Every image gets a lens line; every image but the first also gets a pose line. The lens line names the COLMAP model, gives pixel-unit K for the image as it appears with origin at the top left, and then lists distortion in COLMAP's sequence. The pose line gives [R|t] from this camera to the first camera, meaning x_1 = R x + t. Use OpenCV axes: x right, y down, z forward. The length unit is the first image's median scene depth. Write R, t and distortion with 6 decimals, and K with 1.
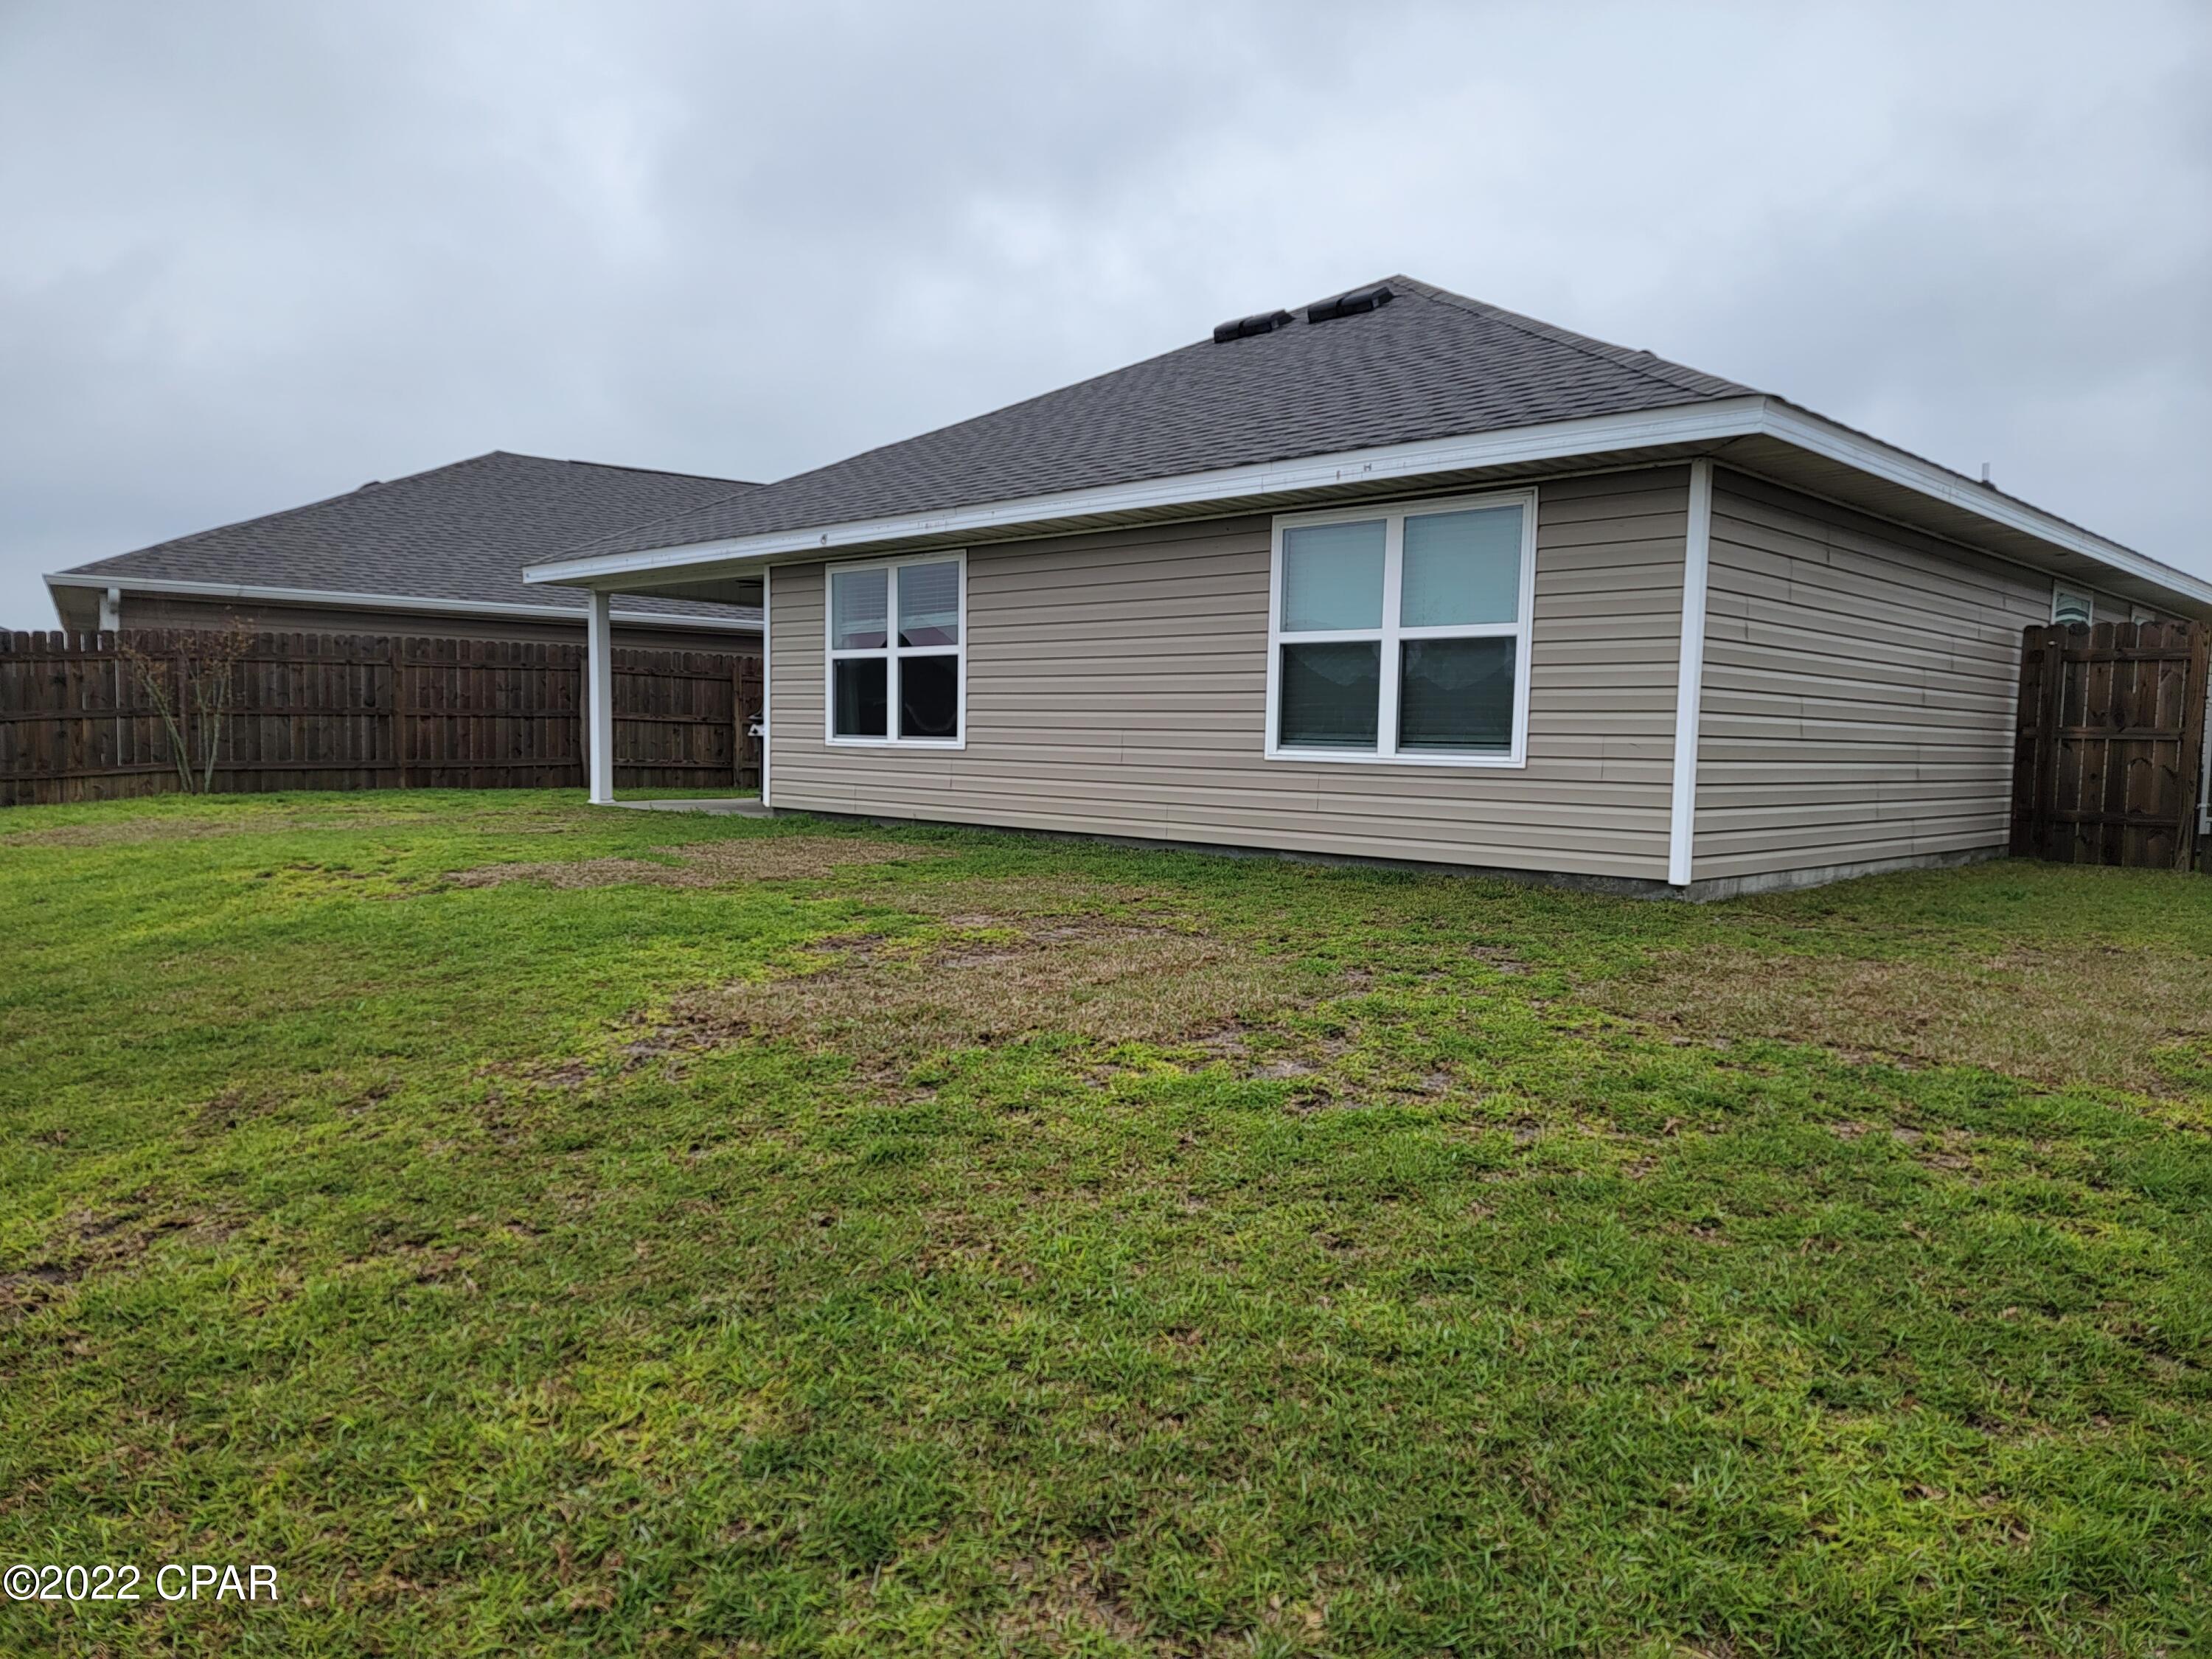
lens RADIAL K [[1557.4, 0, 1106.0], [0, 1557.4, 829.5], [0, 0, 1]] dist [0.071618, -0.055122]
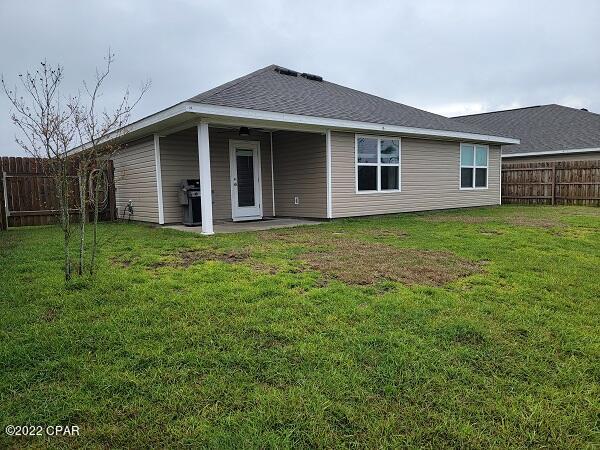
lens RADIAL K [[422.4, 0, 300.0], [0, 422.4, 225.0], [0, 0, 1]] dist [0.071618, -0.055122]
pose [[0.119754, -0.102327, 0.987516, -1.080512], [0.087265, 0.991909, 0.092200, -0.085478], [-0.988961, 0.075135, 0.127714, 1.081234]]
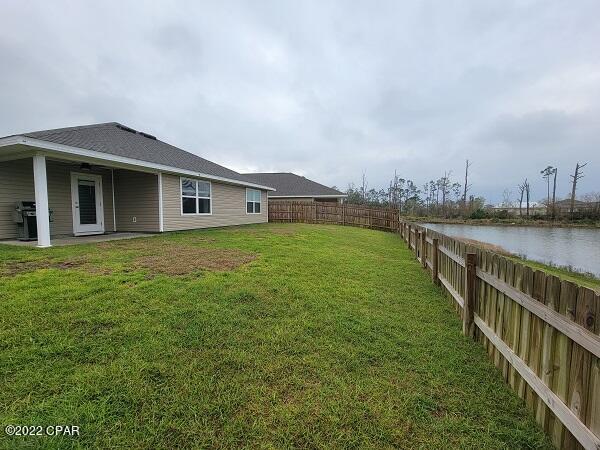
lens RADIAL K [[249.8, 0, 300.0], [0, 249.8, 225.0], [0, 0, 1]] dist [-0.002594, -0.000629]
pose [[-0.424998, -0.061187, 0.903124, -1.070019], [0.054687, 0.994155, 0.093089, -0.081403], [-0.903541, 0.088951, -0.419168, 1.068144]]
